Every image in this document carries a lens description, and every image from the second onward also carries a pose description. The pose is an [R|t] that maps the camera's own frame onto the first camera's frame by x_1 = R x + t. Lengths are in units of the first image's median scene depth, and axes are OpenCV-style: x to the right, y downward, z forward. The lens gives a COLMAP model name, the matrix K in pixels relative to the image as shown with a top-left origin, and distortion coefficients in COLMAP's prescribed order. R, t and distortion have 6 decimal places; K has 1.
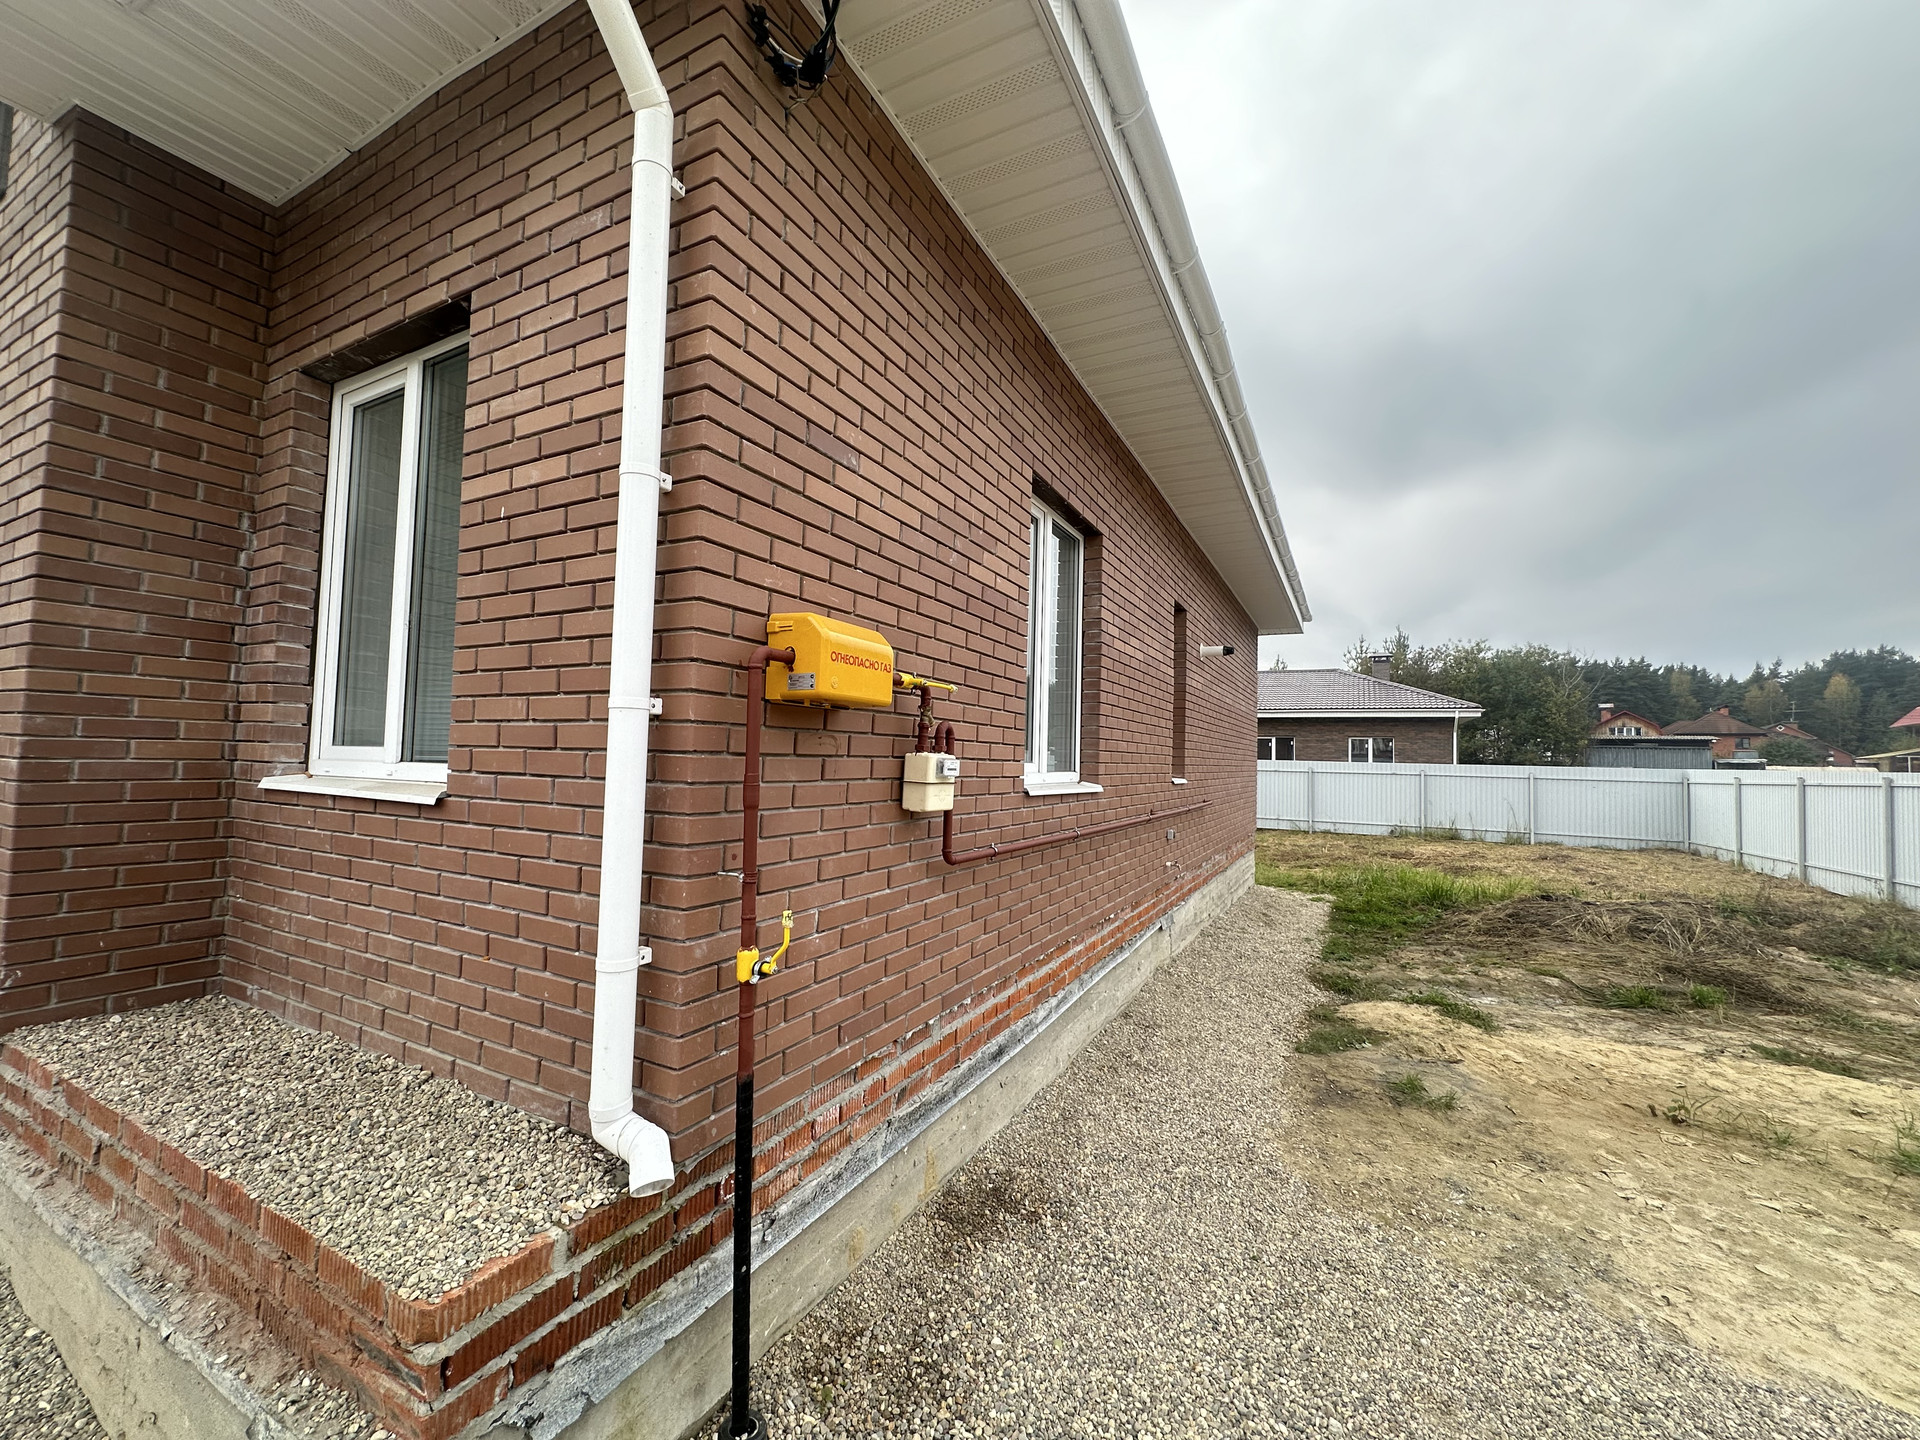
lens RADIAL K [[767.8, 0, 966.3], [0, 767.8, 717.8], [0, 0, 1]] dist [-0.003857, 0.001529]
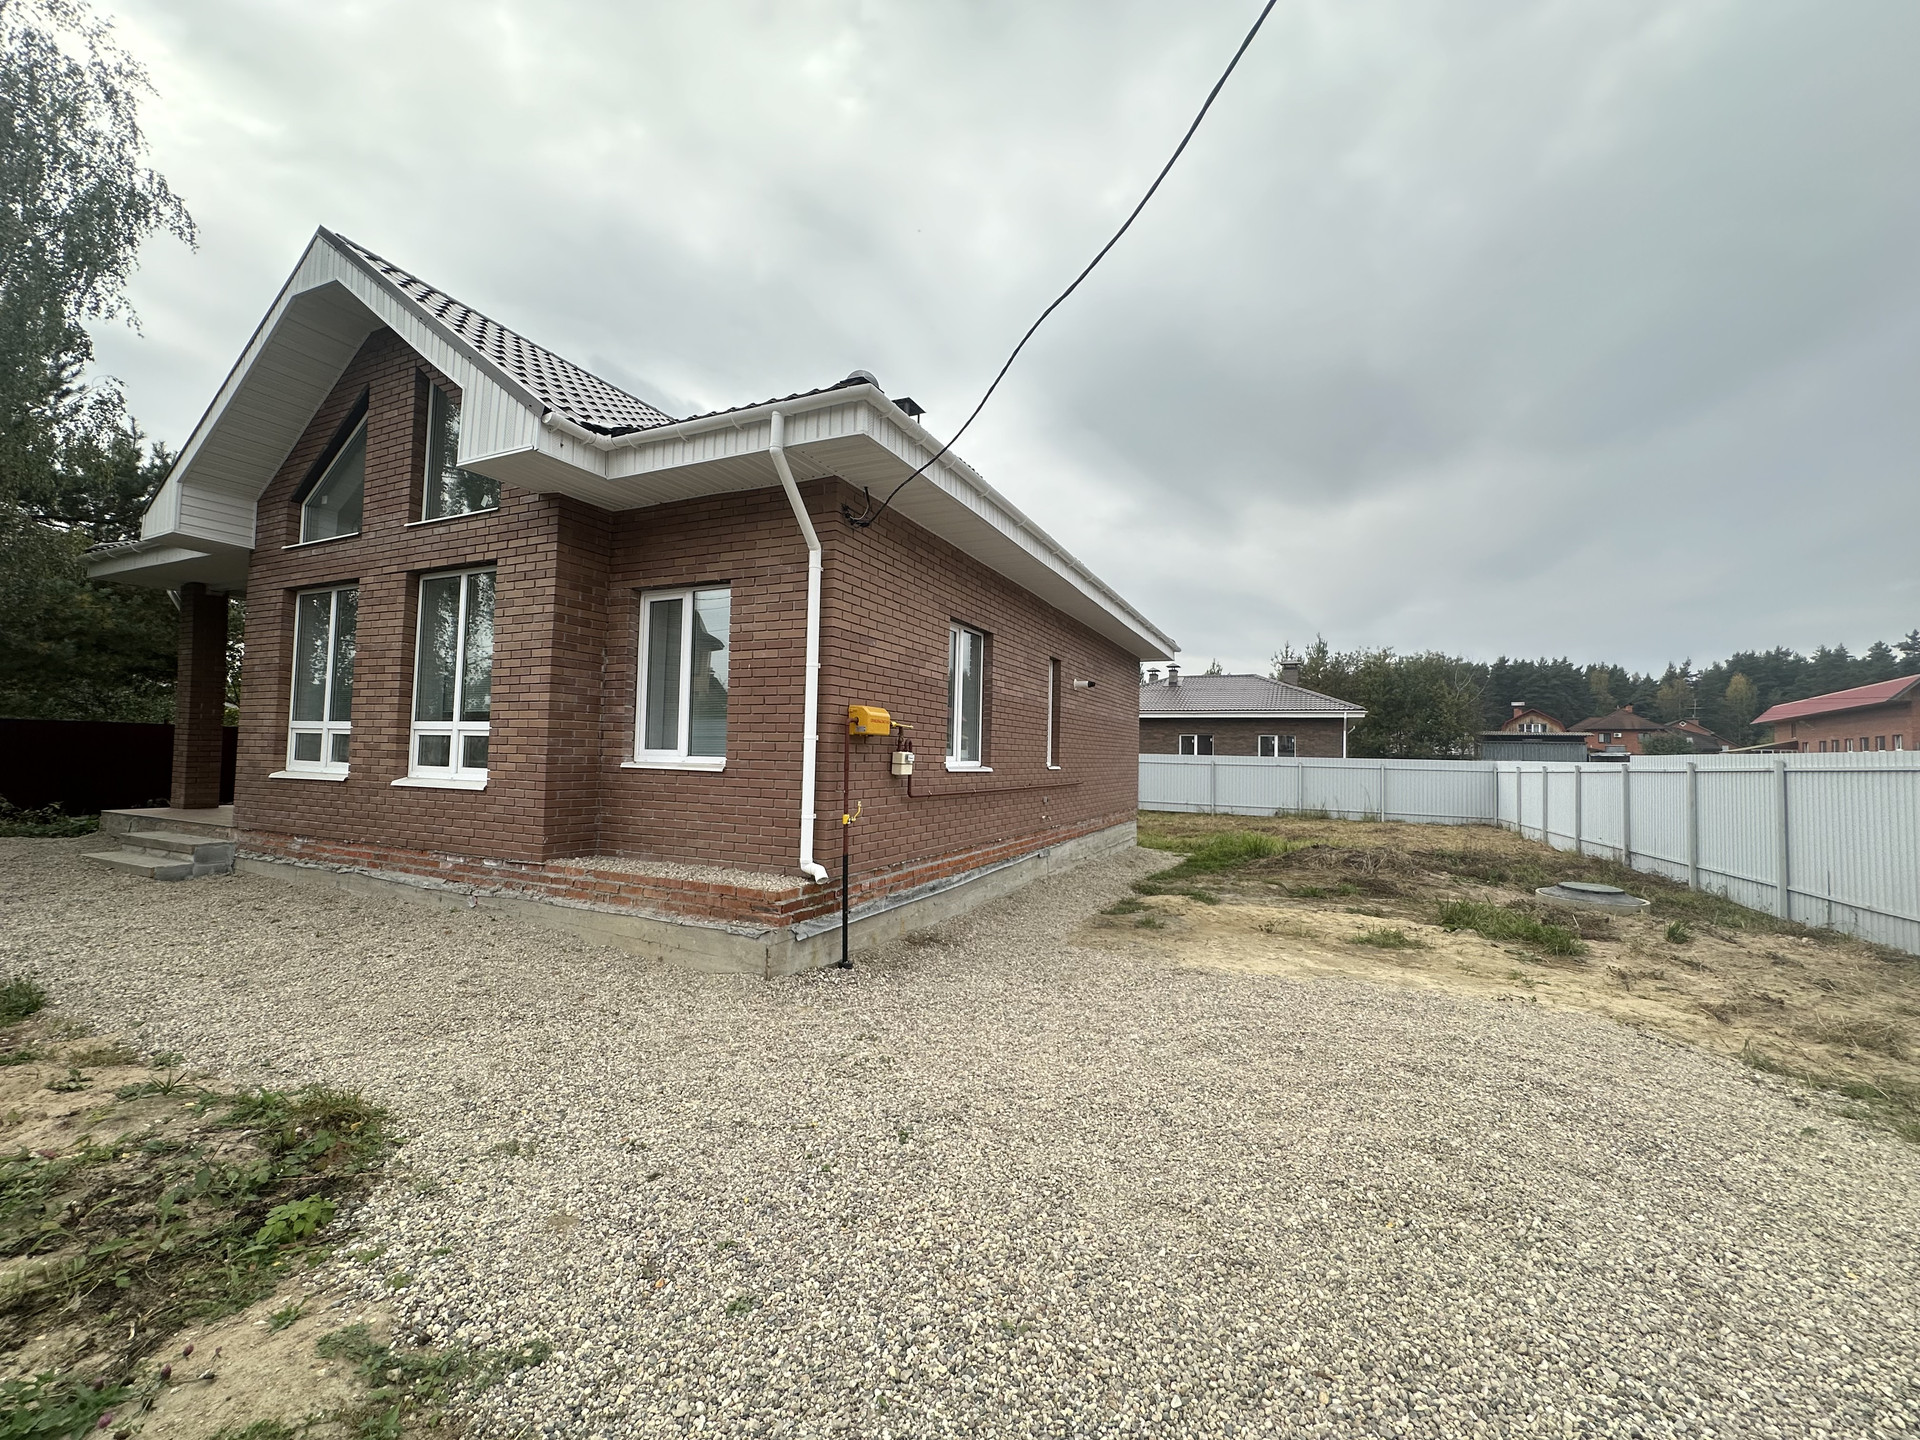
lens RADIAL K [[767.8, 0, 963.6], [0, 767.8, 715.7], [0, 0, 1]] dist [-0.003857, 0.001529]
pose [[0.999040, -0.000494, 0.043812, 0.026940], [0.000353, 0.999995, 0.003226, -0.051741], [-0.043813, -0.003208, 0.999035, -0.974572]]
